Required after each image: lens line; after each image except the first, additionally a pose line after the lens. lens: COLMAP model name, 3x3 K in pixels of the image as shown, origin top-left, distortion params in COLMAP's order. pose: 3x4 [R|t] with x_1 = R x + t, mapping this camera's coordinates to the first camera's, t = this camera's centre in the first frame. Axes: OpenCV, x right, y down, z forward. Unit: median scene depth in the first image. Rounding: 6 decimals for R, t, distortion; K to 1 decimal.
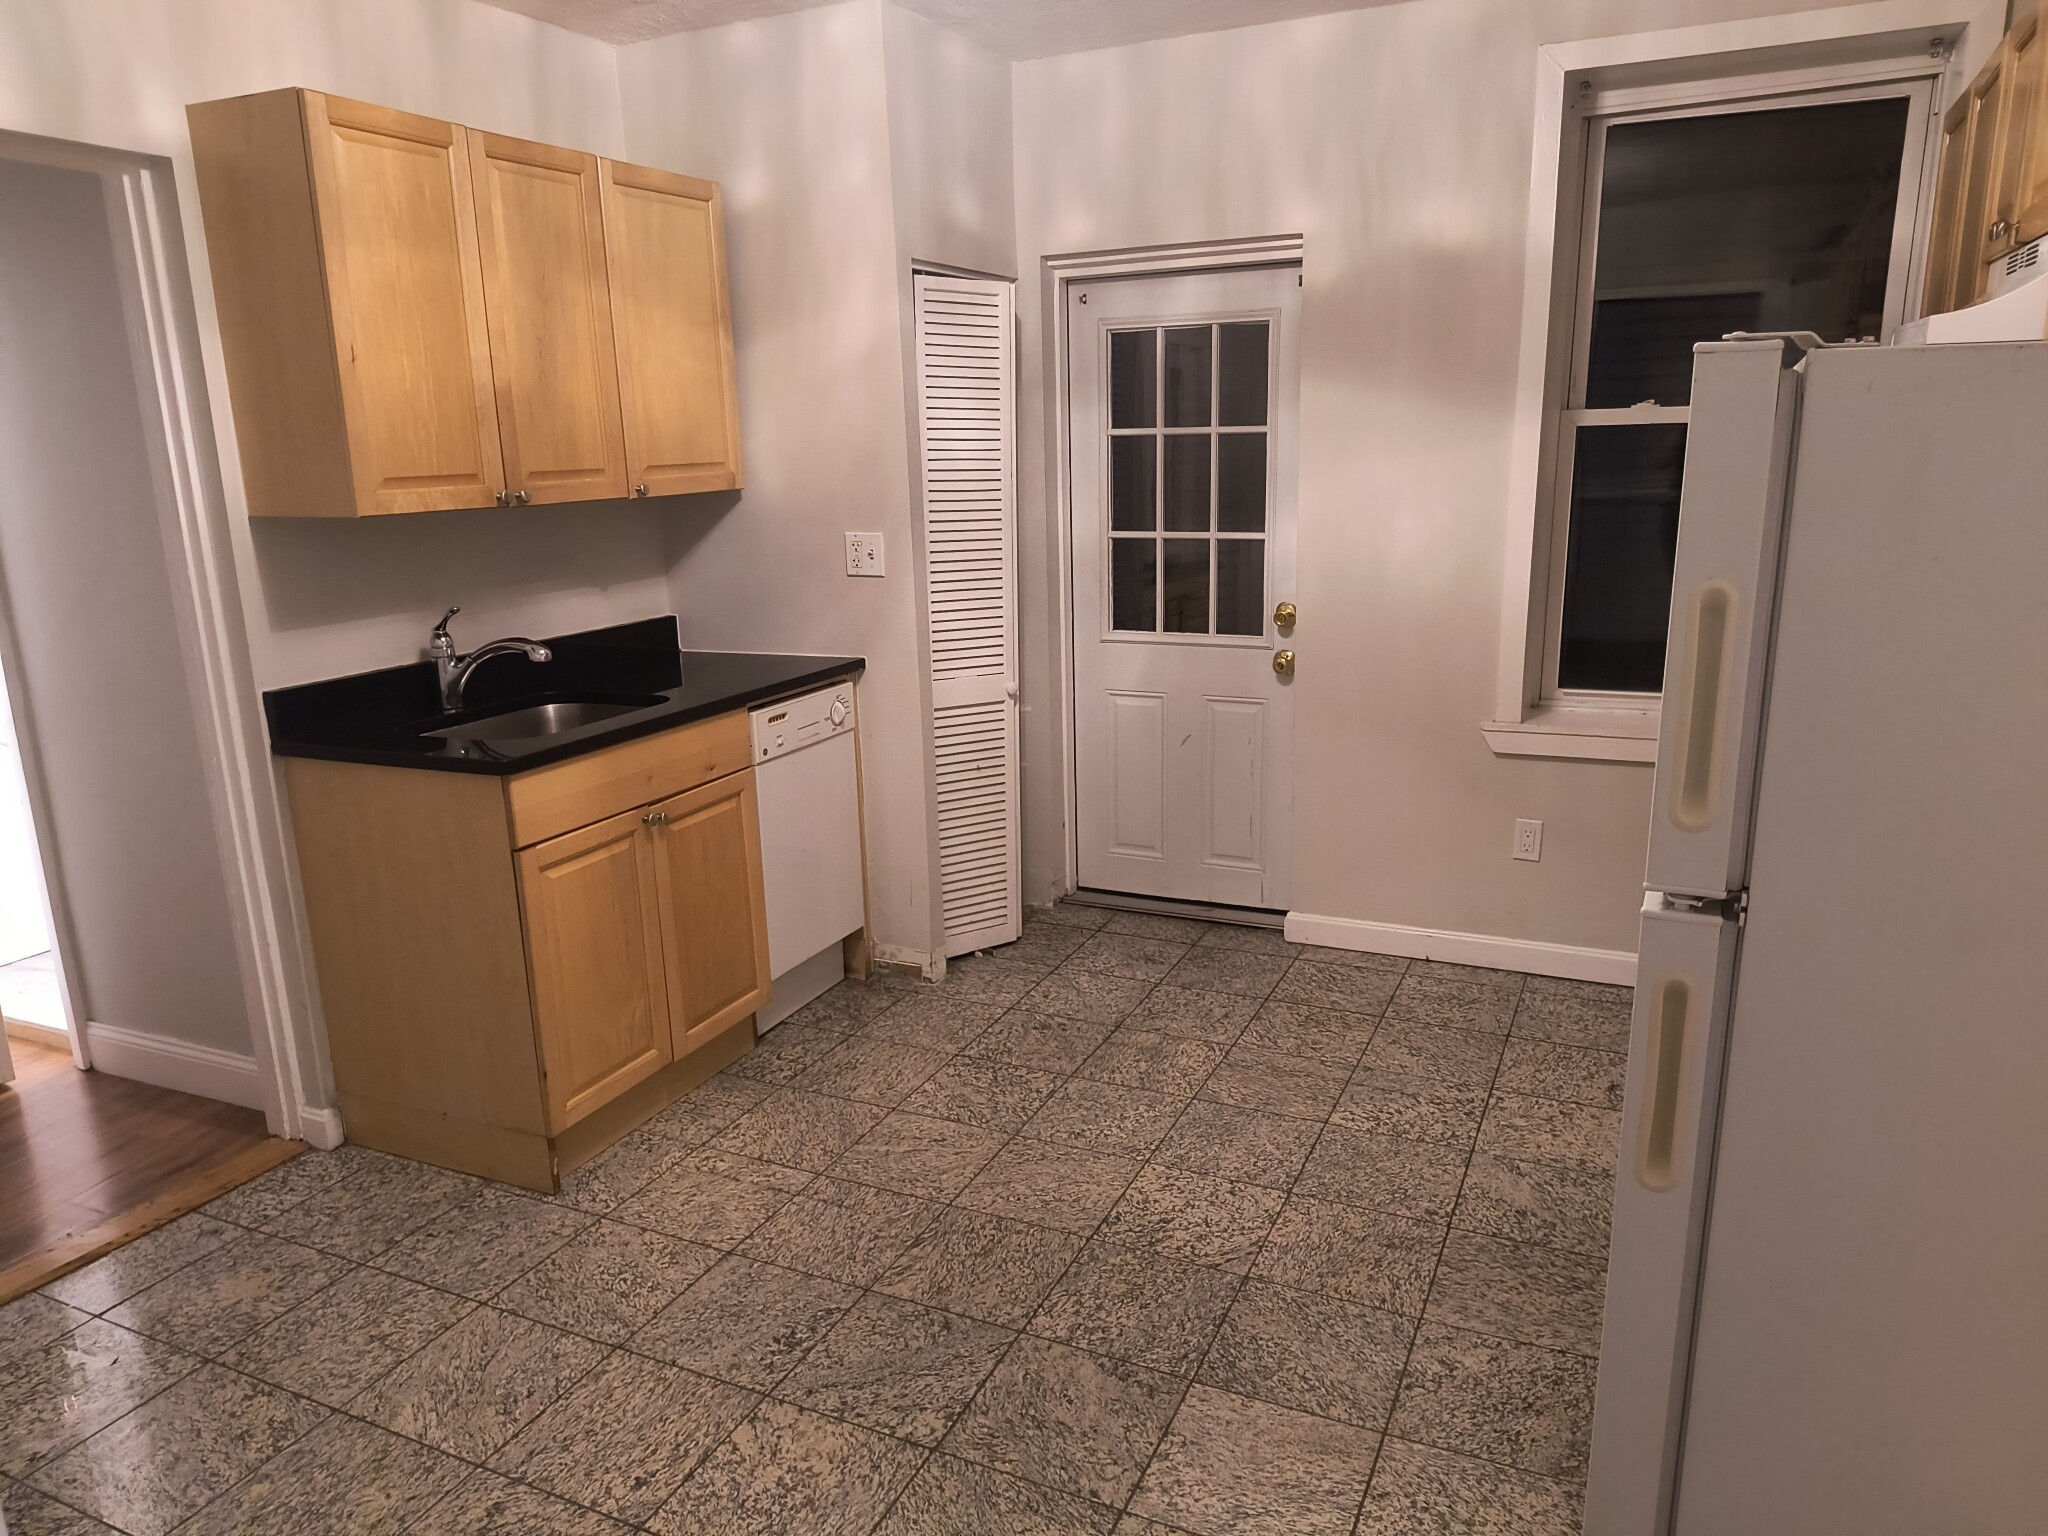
lens RADIAL K [[1402.2, 0, 1025.7], [0, 1402.2, 782.2], [0, 0, 1]] dist [0.035015, -0.038417]
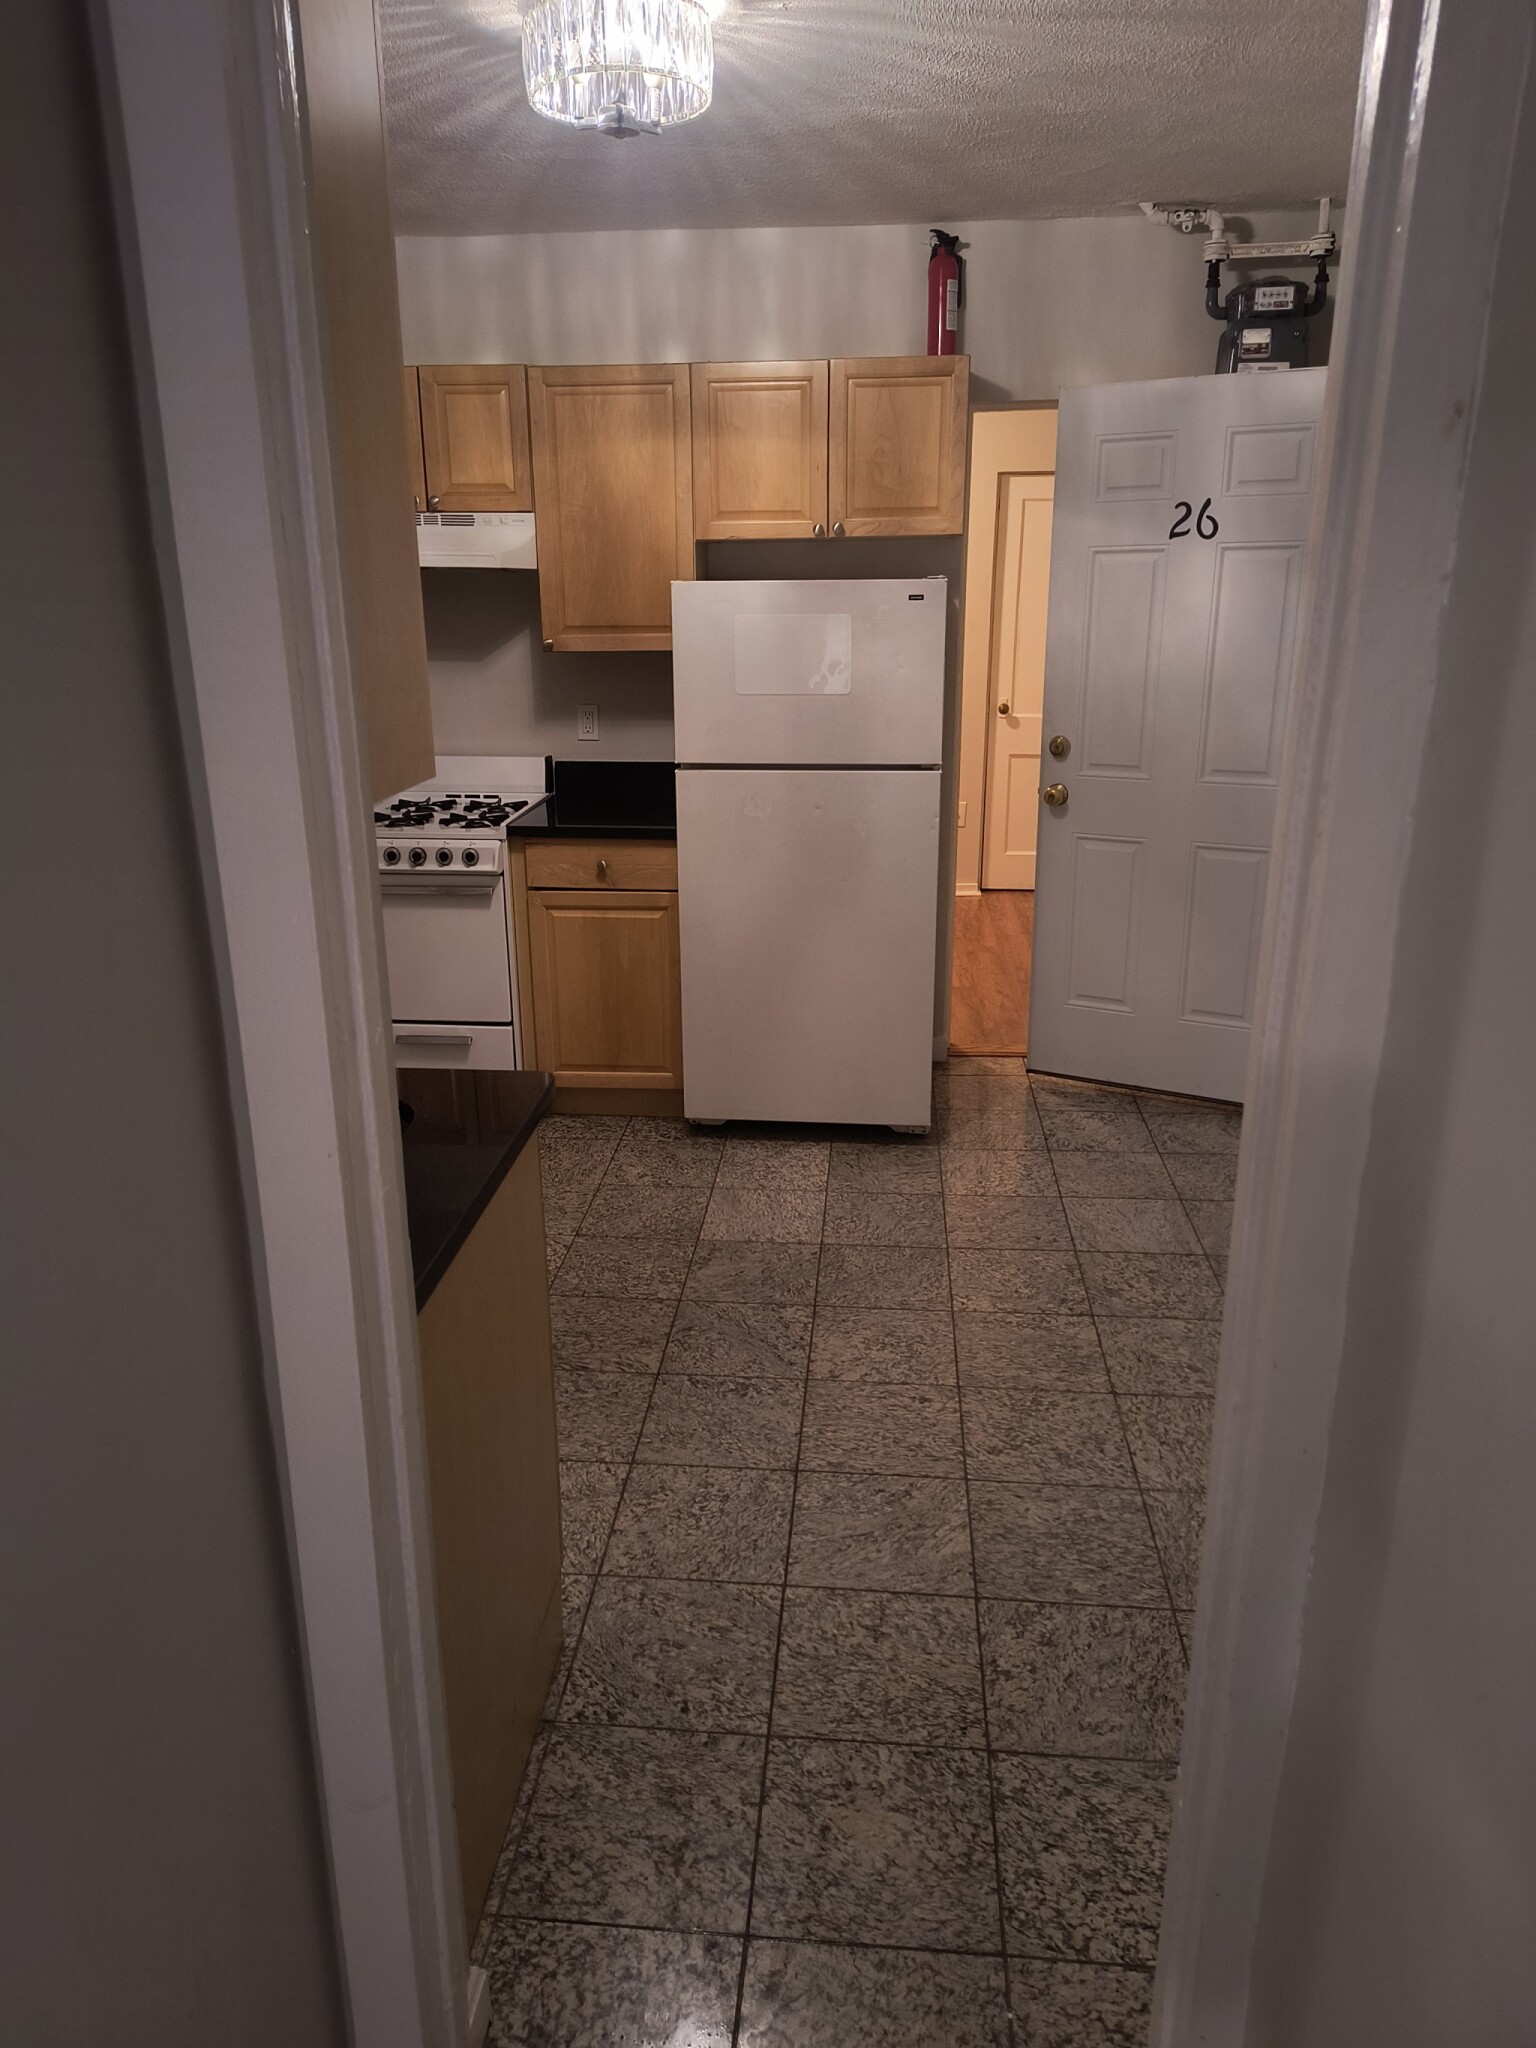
lens RADIAL K [[1402.2, 0, 776.6], [0, 1402.2, 1024.5], [0, 0, 1]] dist [0.035015, -0.038417]
pose [[-0.356797, -0.256627, 0.898242, -1.039796], [0.240682, 0.903815, 0.353823, -0.258638], [-0.902645, 0.342433, -0.260713, 1.059235]]
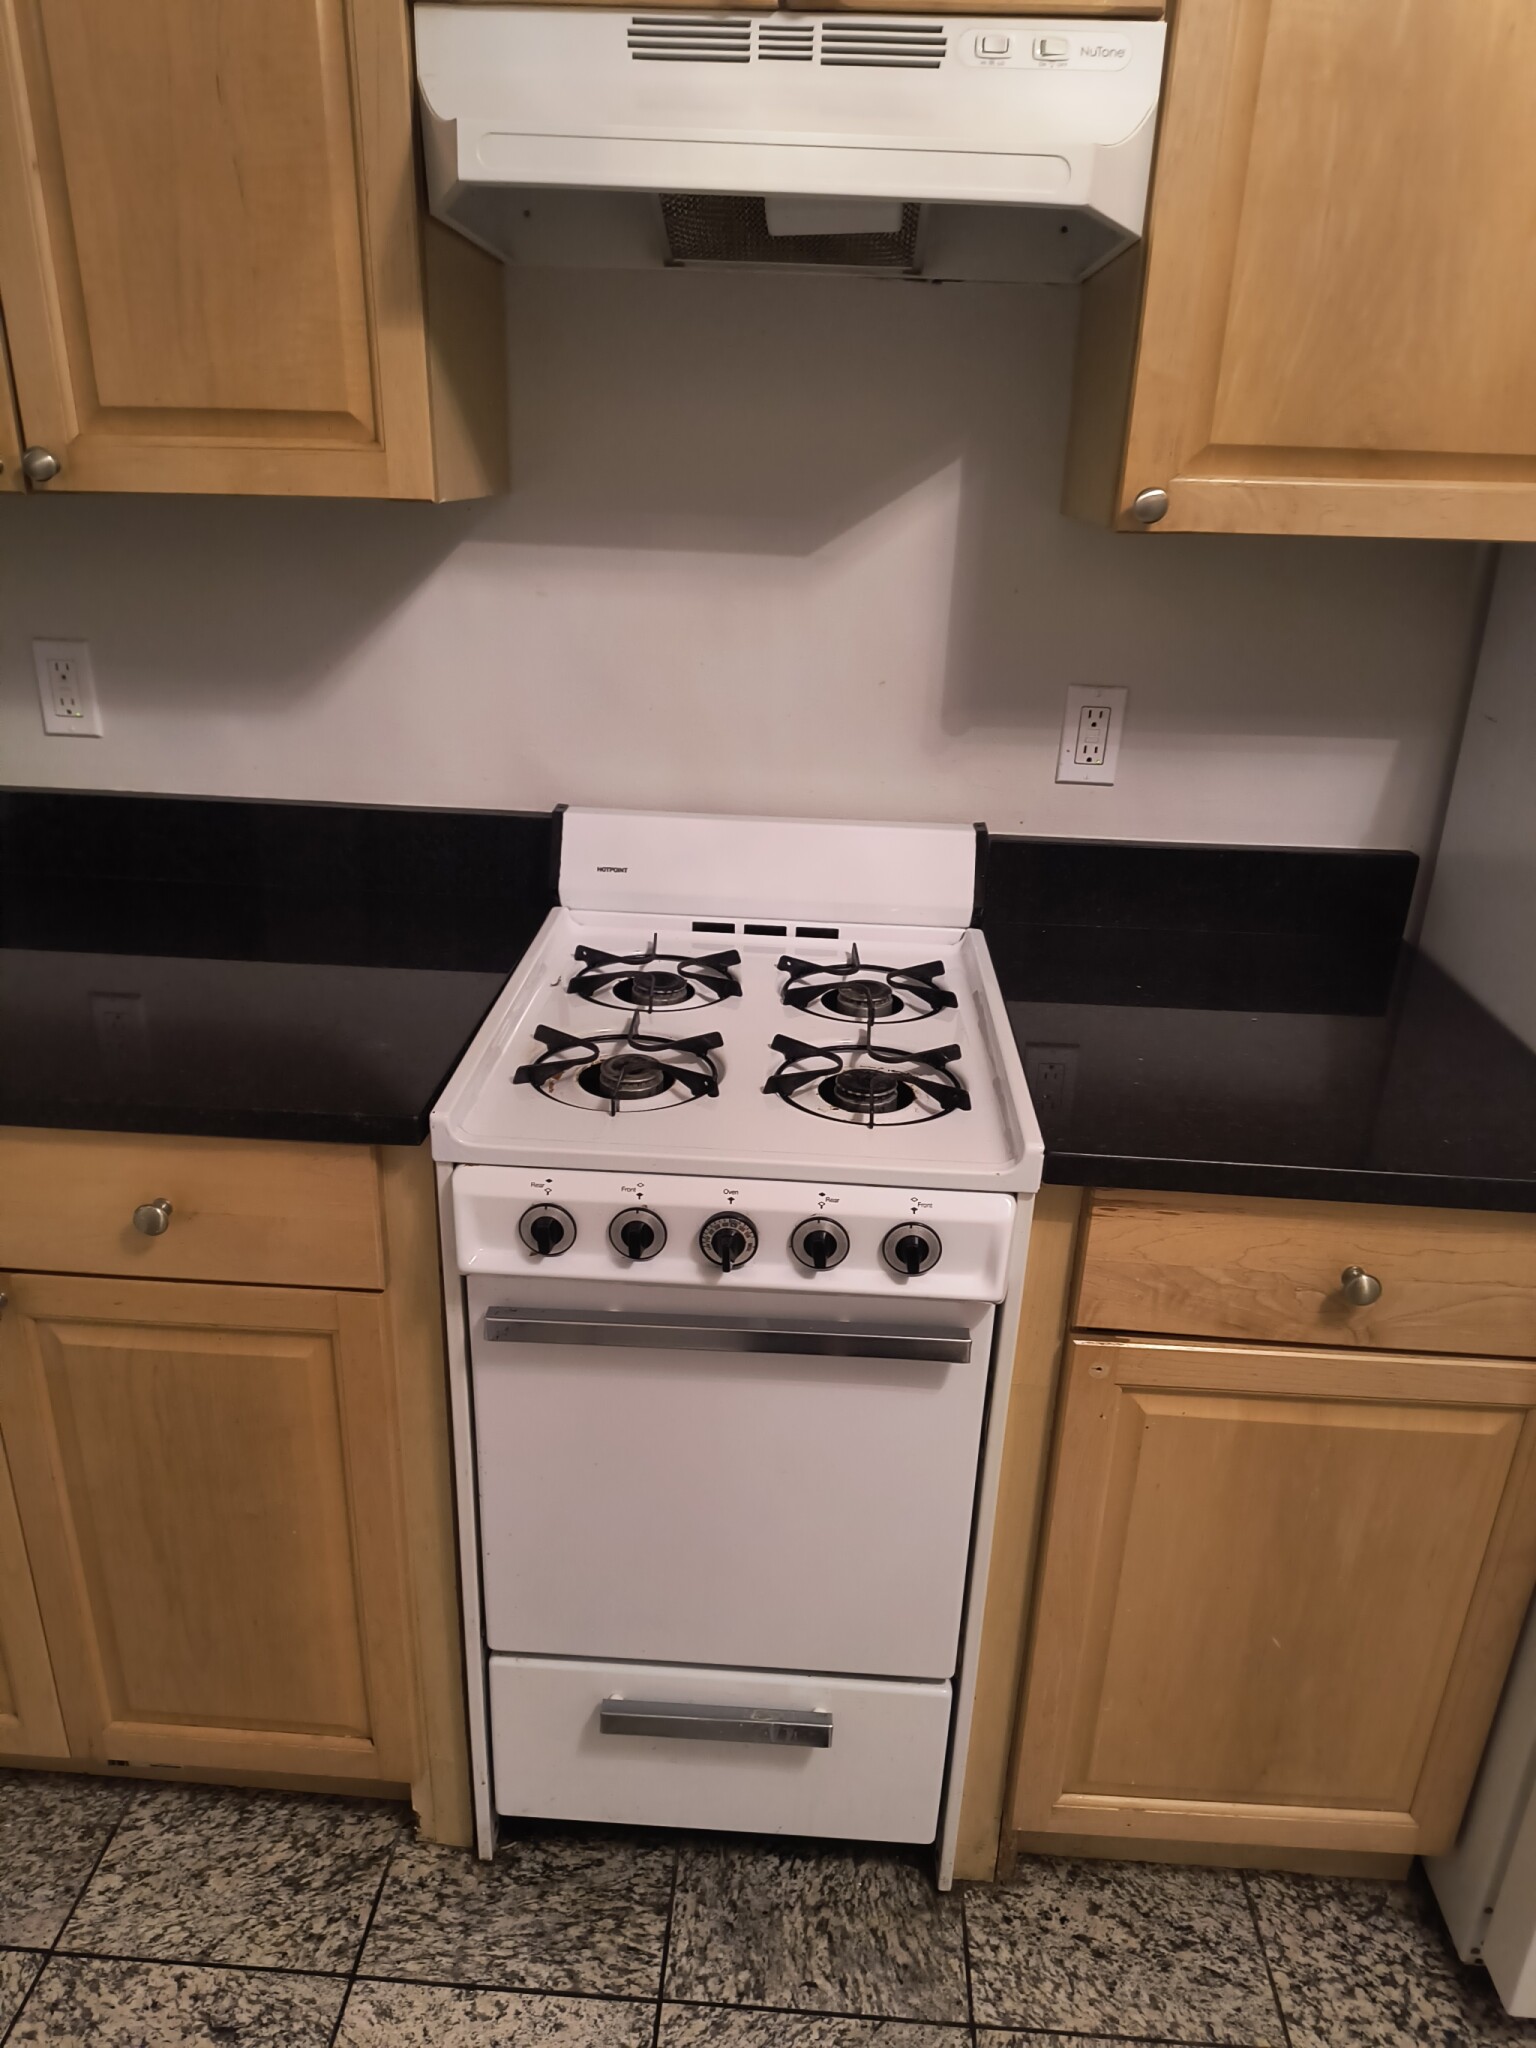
lens RADIAL K [[1402.2, 0, 775.8], [0, 1402.2, 1039.1], [0, 0, 1]] dist [0.035015, -0.038417]
pose [[-0.382616, -0.343481, 0.857686, 0.115411], [0.203179, 0.874318, 0.440780, -0.227993], [-0.901290, 0.342913, -0.264739, 1.034046]]
